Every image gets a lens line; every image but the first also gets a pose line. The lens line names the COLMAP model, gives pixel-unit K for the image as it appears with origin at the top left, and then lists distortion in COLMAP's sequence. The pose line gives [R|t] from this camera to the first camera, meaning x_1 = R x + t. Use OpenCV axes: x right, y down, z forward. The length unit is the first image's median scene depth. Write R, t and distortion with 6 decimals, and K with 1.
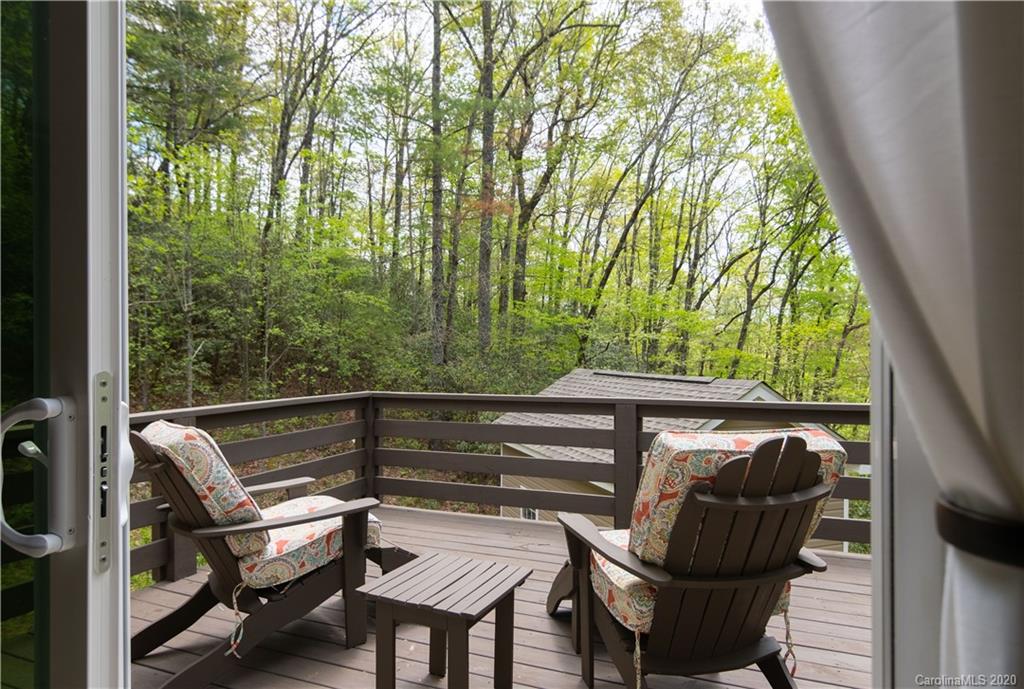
lens RADIAL K [[638.0, 0, 511.7], [0, 638.0, 346.3], [0, 0, 1]] dist [-0.002310, -0.000078]
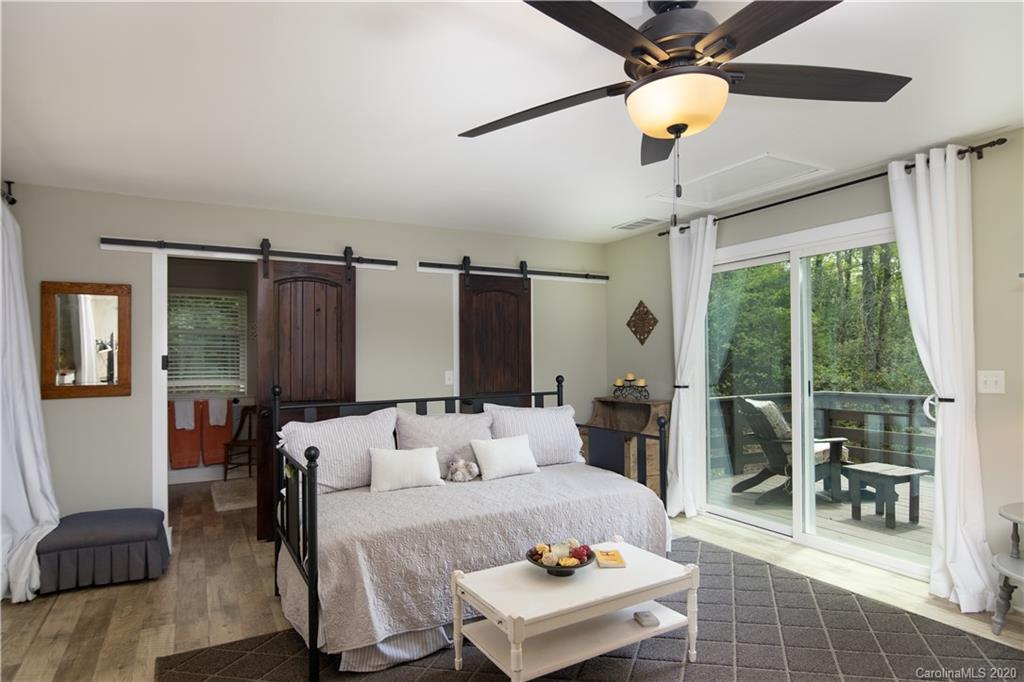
lens RADIAL K [[591.7, 0, 508.4], [0, 591.7, 348.3], [0, 0, 1]] dist [0.023120, -0.007549]
pose [[0.791735, -0.014250, -0.610699, 0.018255], [0.012014, 0.999898, -0.007756, -0.010380], [0.610747, -0.001197, 0.791825, -0.192036]]
